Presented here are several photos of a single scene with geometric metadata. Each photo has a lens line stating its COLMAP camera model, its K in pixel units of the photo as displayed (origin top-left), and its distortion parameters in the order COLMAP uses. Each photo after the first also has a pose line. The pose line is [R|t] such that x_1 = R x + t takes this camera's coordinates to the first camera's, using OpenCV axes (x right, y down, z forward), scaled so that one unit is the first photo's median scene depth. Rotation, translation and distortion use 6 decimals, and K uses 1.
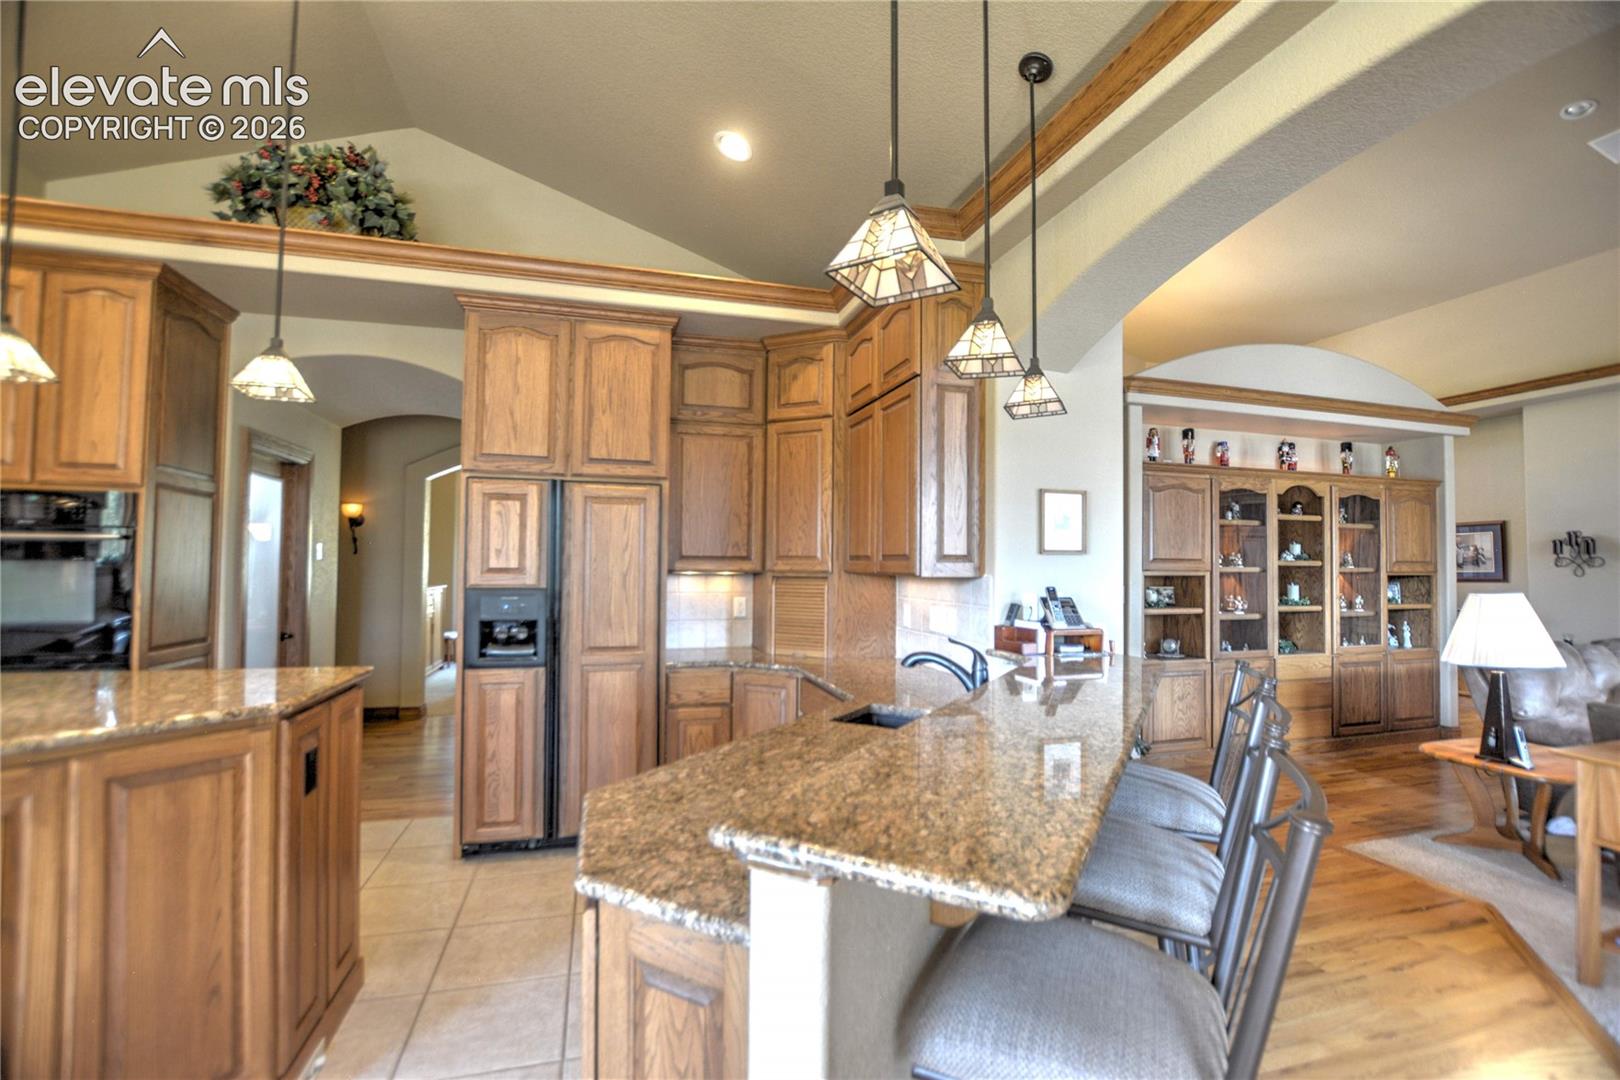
lens RADIAL K [[714.2, 0, 812.5], [0, 714.2, 541.6], [0, 0, 1]] dist [-0.033999, 0.004647]
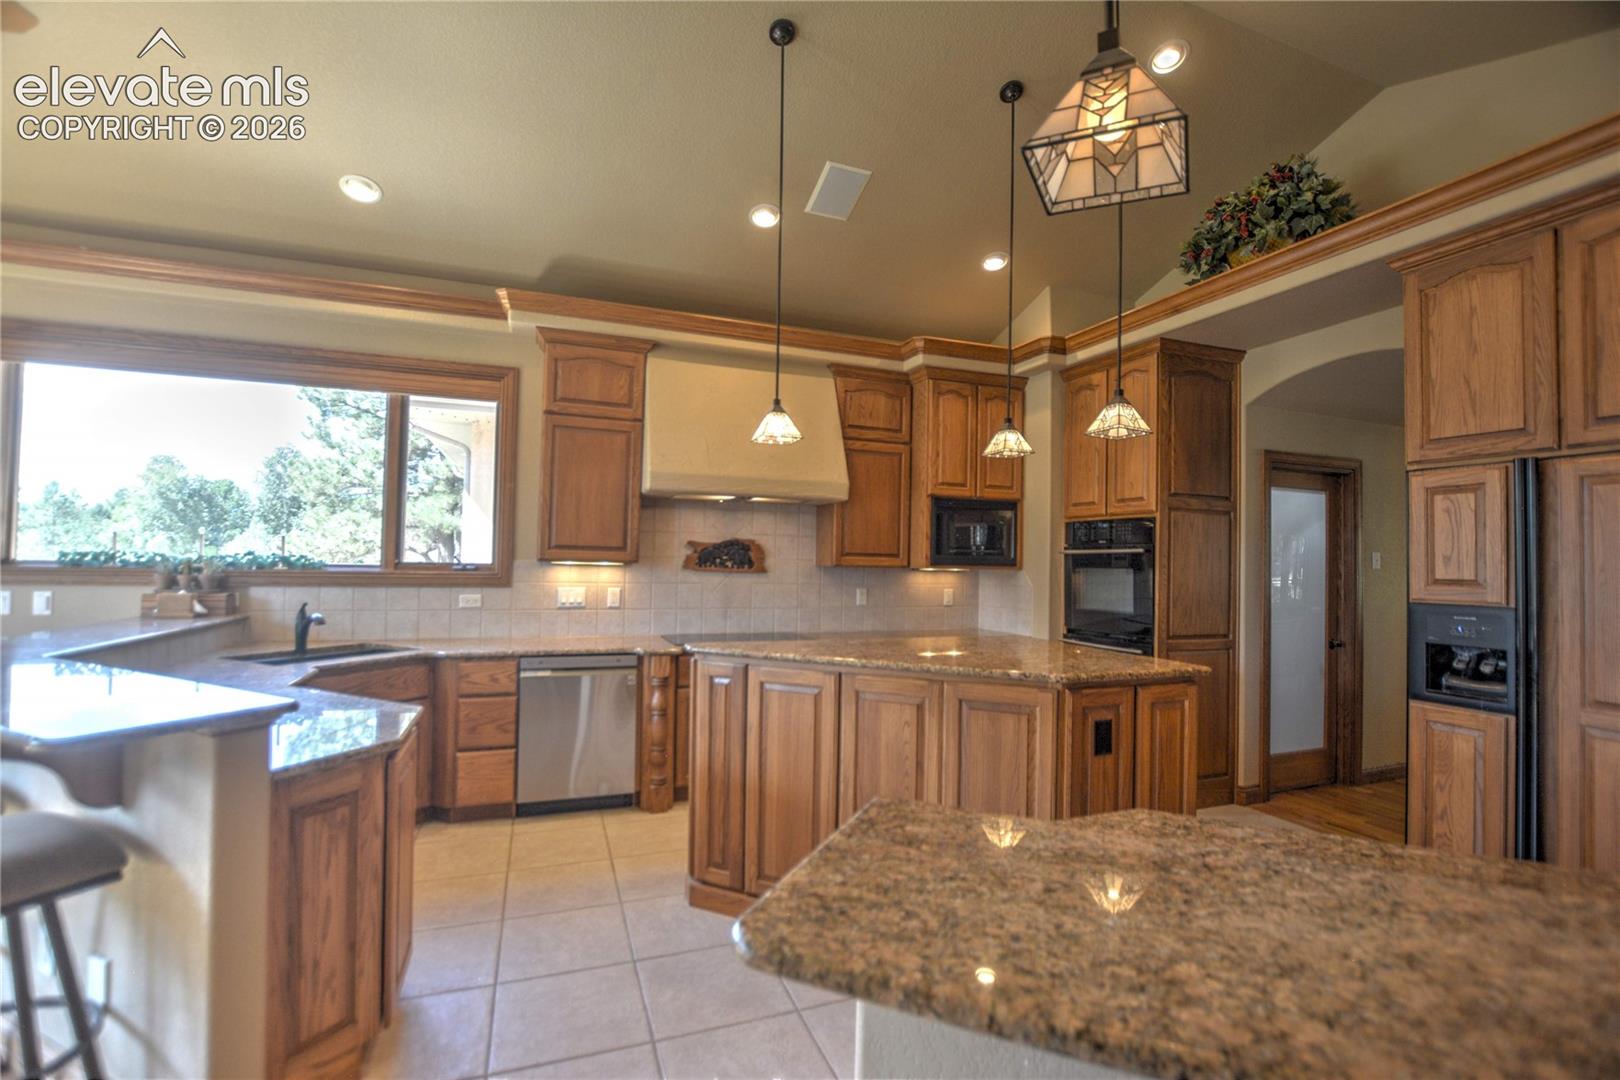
lens RADIAL K [[714.2, 0, 821.0], [0, 714.2, 543.7], [0, 0, 1]] dist [-0.033999, 0.004647]
pose [[0.083782, -0.030039, -0.996031, 0.281489], [0.015828, 0.999460, -0.028811, 0.008450], [0.996358, -0.013352, 0.084212, 0.232738]]
